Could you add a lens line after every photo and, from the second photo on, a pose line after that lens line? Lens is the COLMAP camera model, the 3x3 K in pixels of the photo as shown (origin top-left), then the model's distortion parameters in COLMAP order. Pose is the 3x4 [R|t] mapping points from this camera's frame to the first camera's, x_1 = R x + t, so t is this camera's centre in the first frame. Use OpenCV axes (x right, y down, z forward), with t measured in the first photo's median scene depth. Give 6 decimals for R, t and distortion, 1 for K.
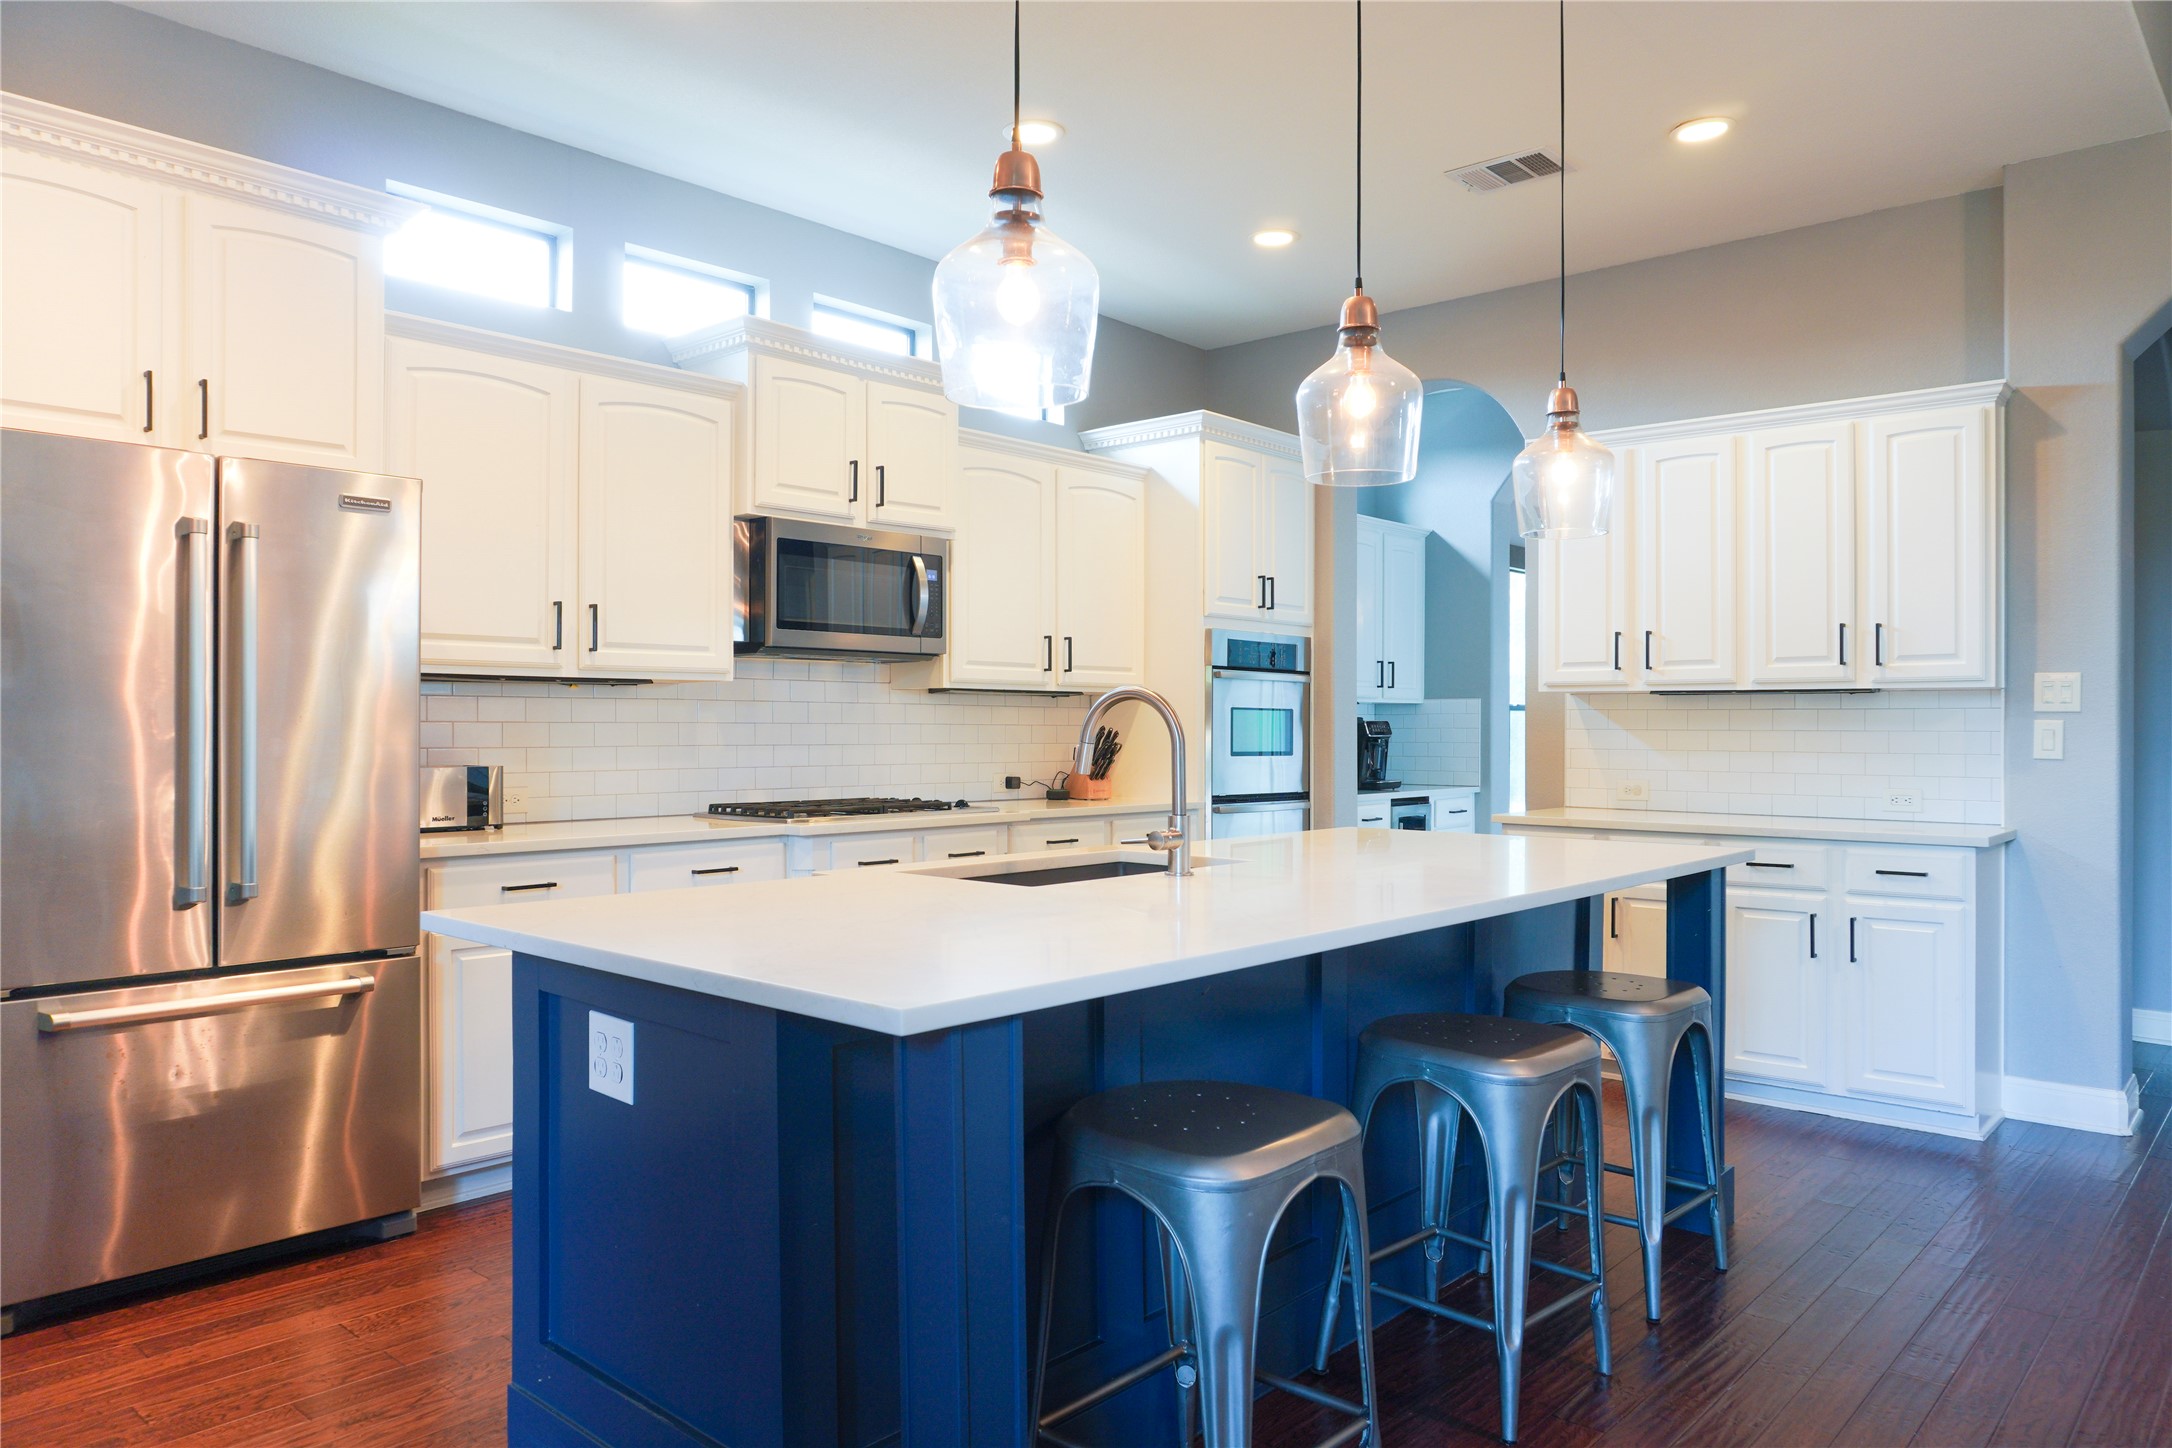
lens RADIAL K [[1449.9, 0, 1087.4], [0, 1449.9, 728.4], [0, 0, 1]] dist [-0.042617, -0.000302]
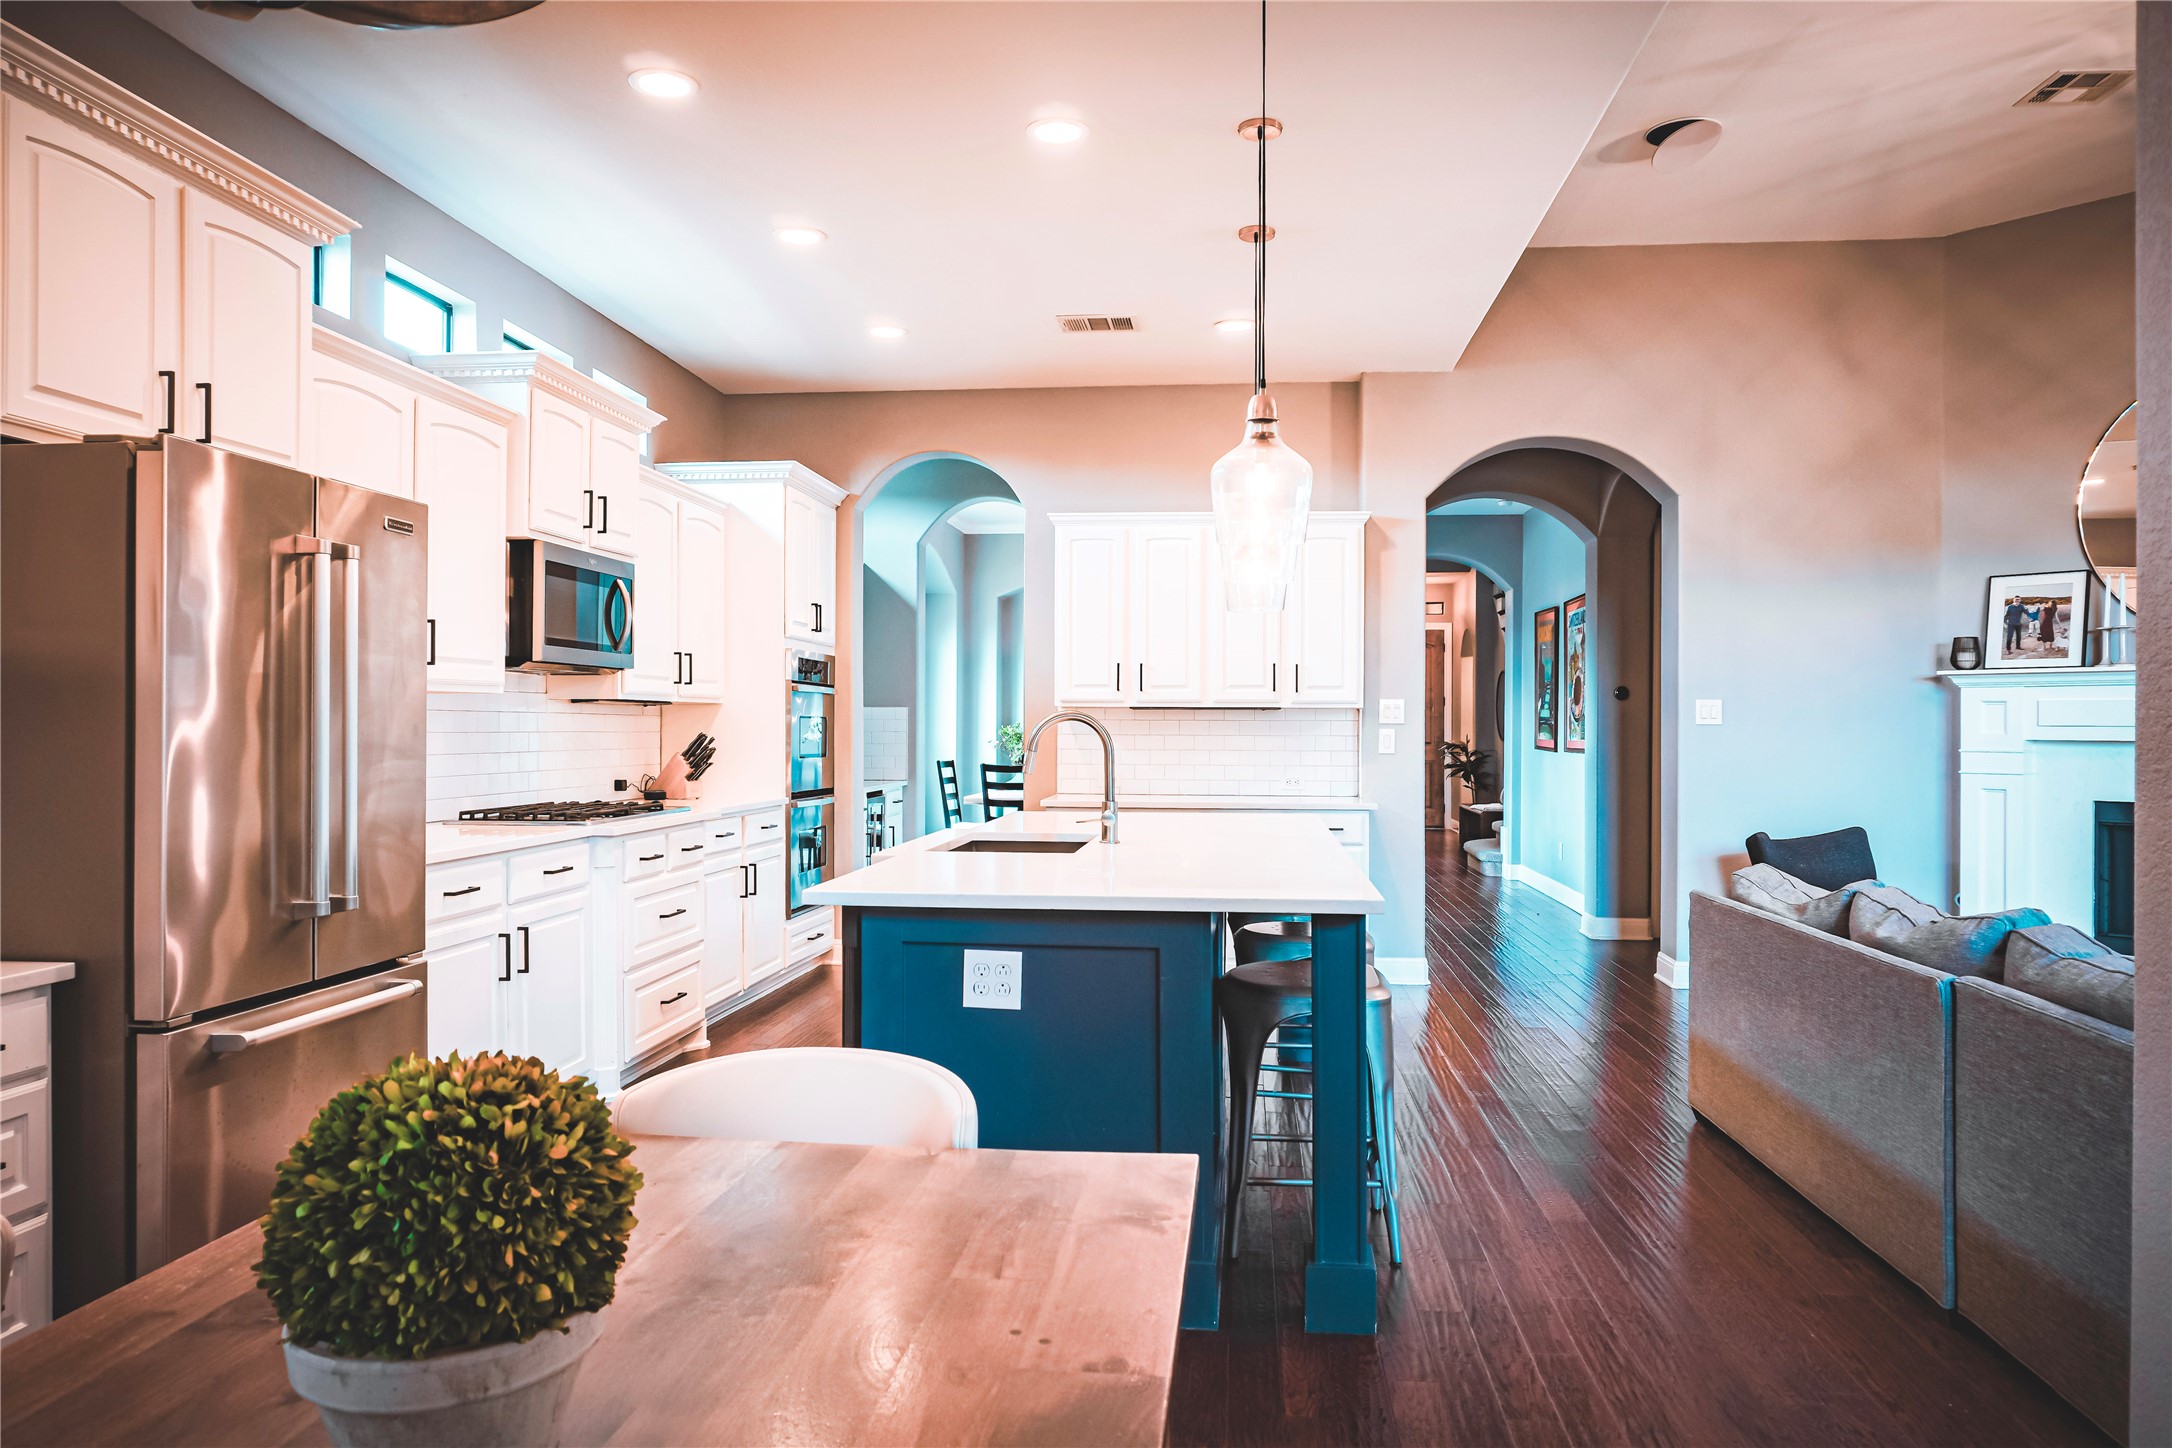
lens RADIAL K [[1449.9, 0, 1087.4], [0, 1449.9, 728.4], [0, 0, 1]] dist [-0.042617, -0.000302]
pose [[0.806888, -0.001309, 0.590703, -0.517552], [-0.000918, 0.999994, 0.003469, -0.011217], [-0.590704, -0.003341, 0.806882, -0.097932]]
